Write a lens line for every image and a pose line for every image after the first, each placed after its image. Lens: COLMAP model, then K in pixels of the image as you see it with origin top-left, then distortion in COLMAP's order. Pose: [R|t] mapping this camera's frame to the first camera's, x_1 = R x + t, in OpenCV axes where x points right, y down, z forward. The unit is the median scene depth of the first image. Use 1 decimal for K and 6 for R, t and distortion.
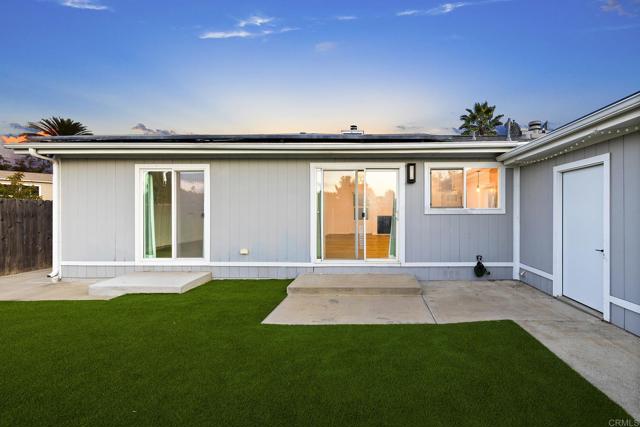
lens RADIAL K [[270.8, 0, 372.4], [0, 270.8, 211.4], [0, 0, 1]] dist [0.001849, 0.000277]
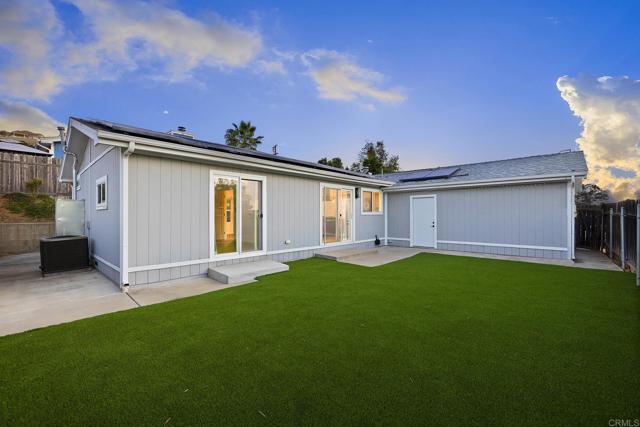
lens RADIAL K [[269.0, 0, 320.0], [0, 269.0, 213.5], [0, 0, 1]] dist [0.001466, 0.000080]
pose [[0.679118, 0.002913, 0.734023, -1.374303], [0.004742, 0.999954, -0.008355, 0.015555], [-0.734014, 0.009154, 0.679073, -0.060945]]
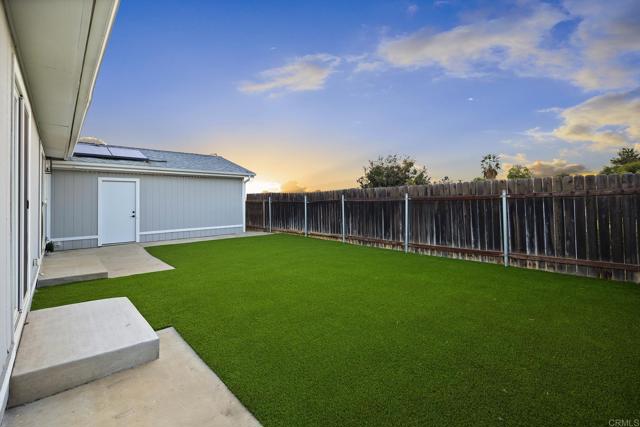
lens RADIAL K [[274.7, 0, 317.2], [0, 274.7, 194.4], [0, 0, 1]] dist [0.000134, -0.000075]
pose [[-0.679166, 0.025197, 0.733552, -1.382072], [0.014019, 0.999674, -0.021358, 0.013946], [-0.733851, -0.004222, -0.679298, 0.941925]]
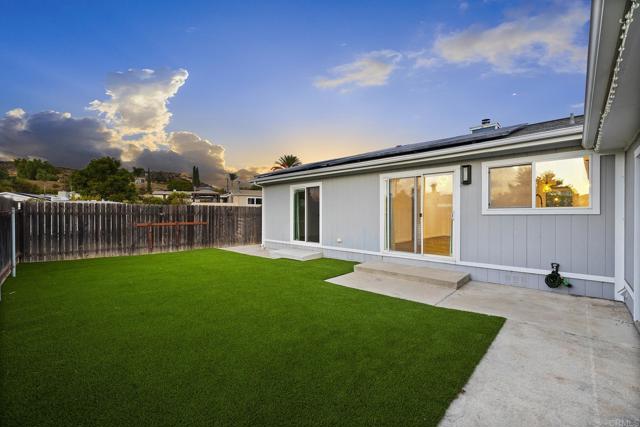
lens RADIAL K [[269.0, 0, 320.0], [0, 269.0, 213.5], [0, 0, 1]] dist [0.001466, 0.000080]
pose [[0.732742, -0.001473, -0.680505, 0.429396], [-0.001580, 0.999991, -0.003866, 0.011420], [0.680504, 0.003907, 0.732734, -0.124569]]
